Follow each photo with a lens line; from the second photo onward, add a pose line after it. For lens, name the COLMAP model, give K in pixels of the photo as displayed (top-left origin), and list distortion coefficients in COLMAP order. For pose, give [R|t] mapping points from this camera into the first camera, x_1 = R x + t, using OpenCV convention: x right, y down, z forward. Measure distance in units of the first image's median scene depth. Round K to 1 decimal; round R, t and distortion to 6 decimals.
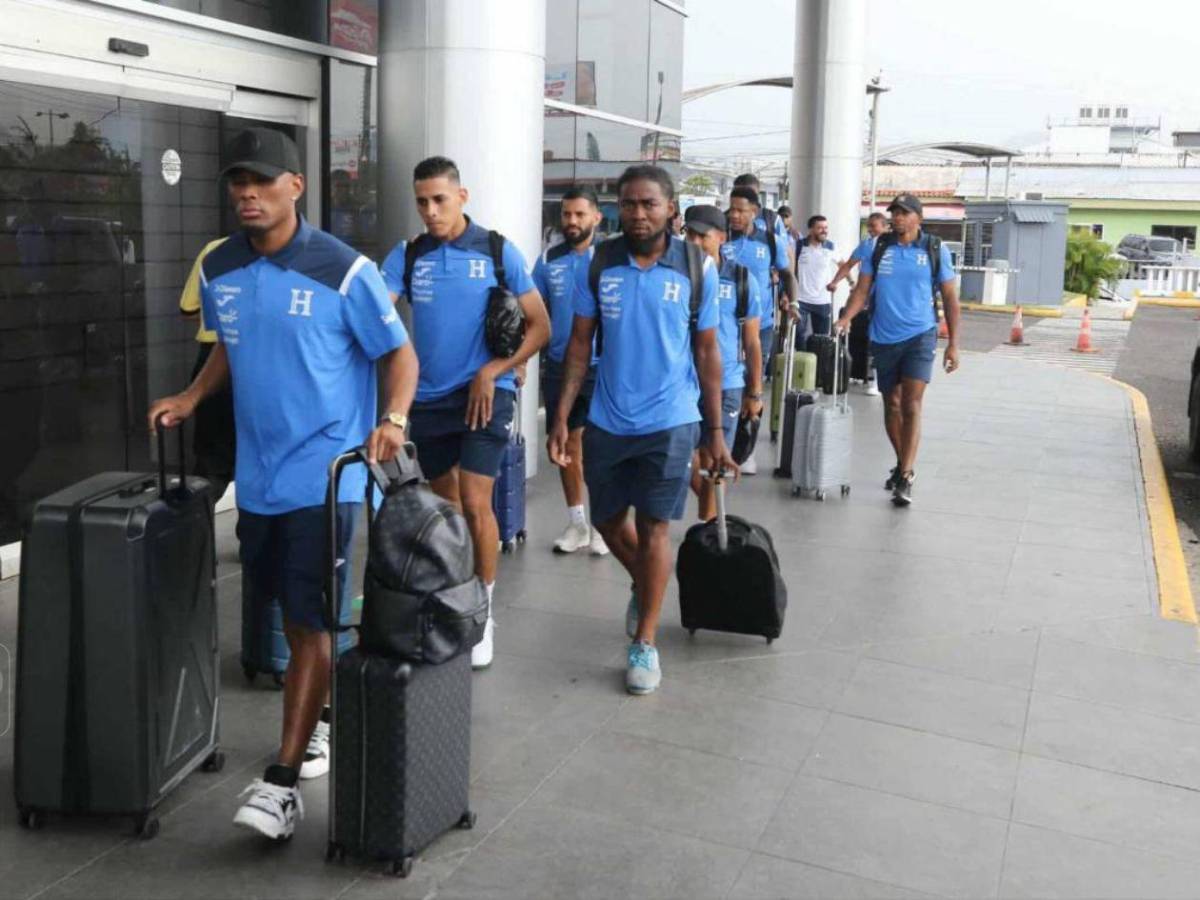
lens RADIAL K [[1510.9, 0, 600.0], [0, 1510.9, 450.0], [0, 0, 1]] dist [0.011455, 0.004491]
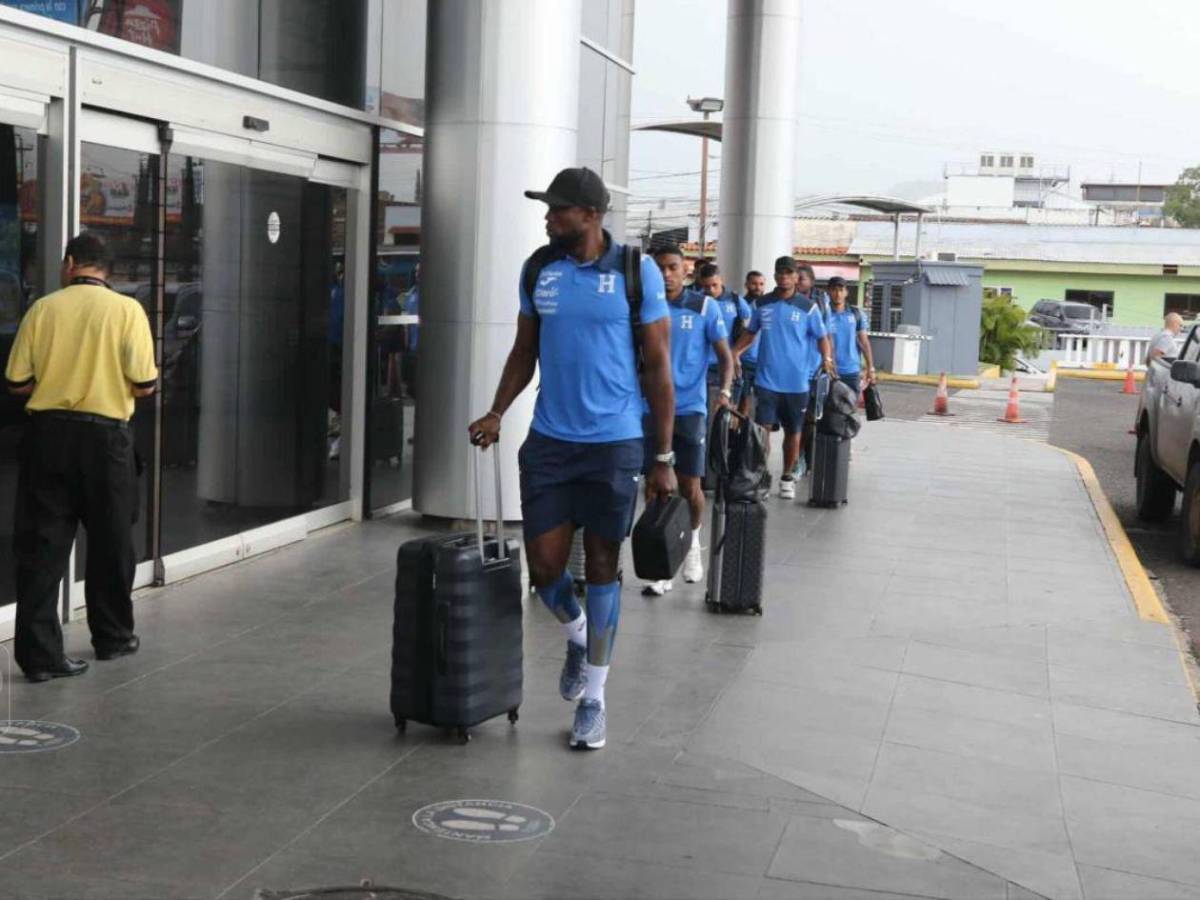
lens RADIAL K [[1816.4, 0, 600.0], [0, 1816.4, 450.0], [0, 0, 1]] dist [0.041943, 0.011908]
pose [[0.994818, 0.004538, 0.101568, -0.031922], [0.001090, 0.998470, -0.055286, 0.009206], [-0.101664, 0.055110, 0.993291, -0.062395]]
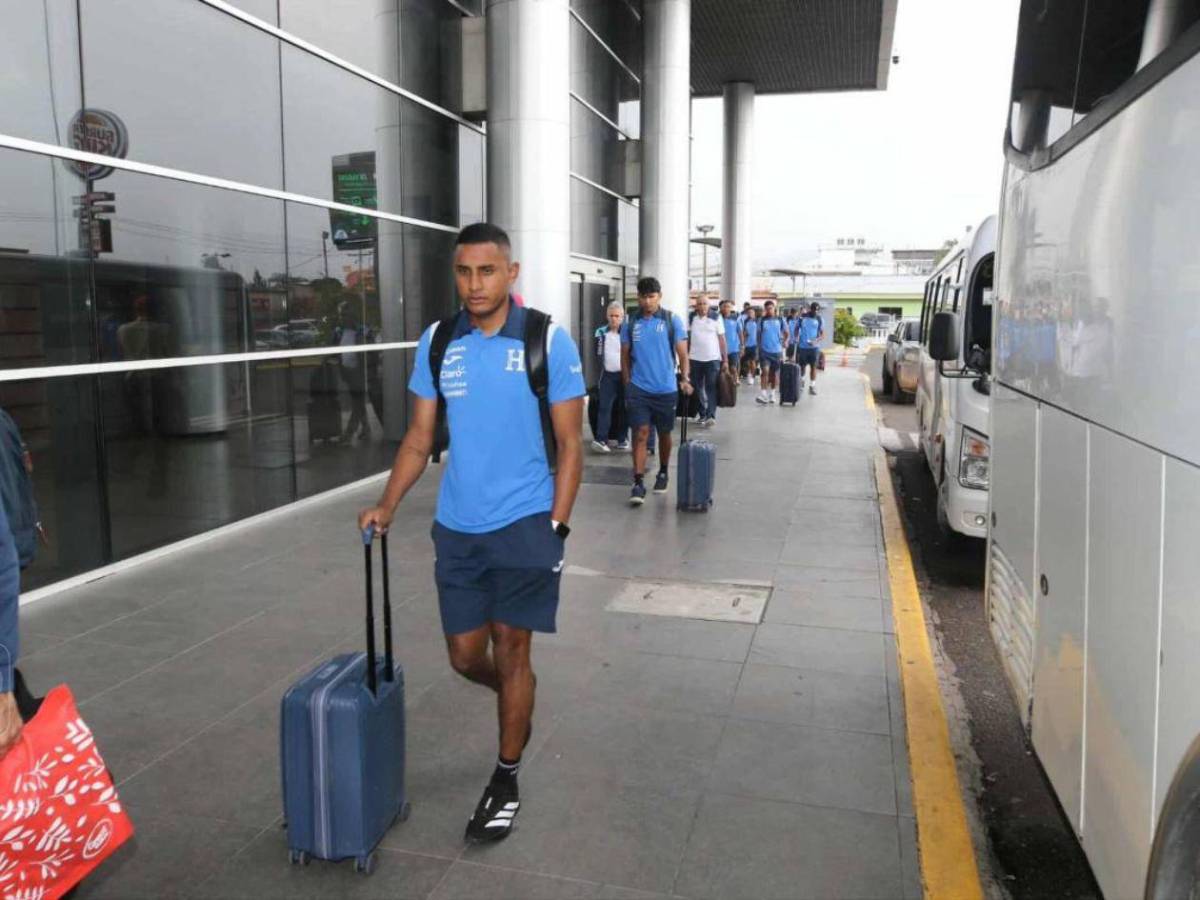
lens RADIAL K [[957.8, 0, 590.5], [0, 957.8, 455.6], [0, 0, 1]] dist [-0.026772, 0.004420]
pose [[0.998392, -0.028728, 0.048872, -0.077847], [0.028692, 0.999587, 0.001427, 0.033337], [-0.048893, -0.000023, 0.998804, -0.239198]]
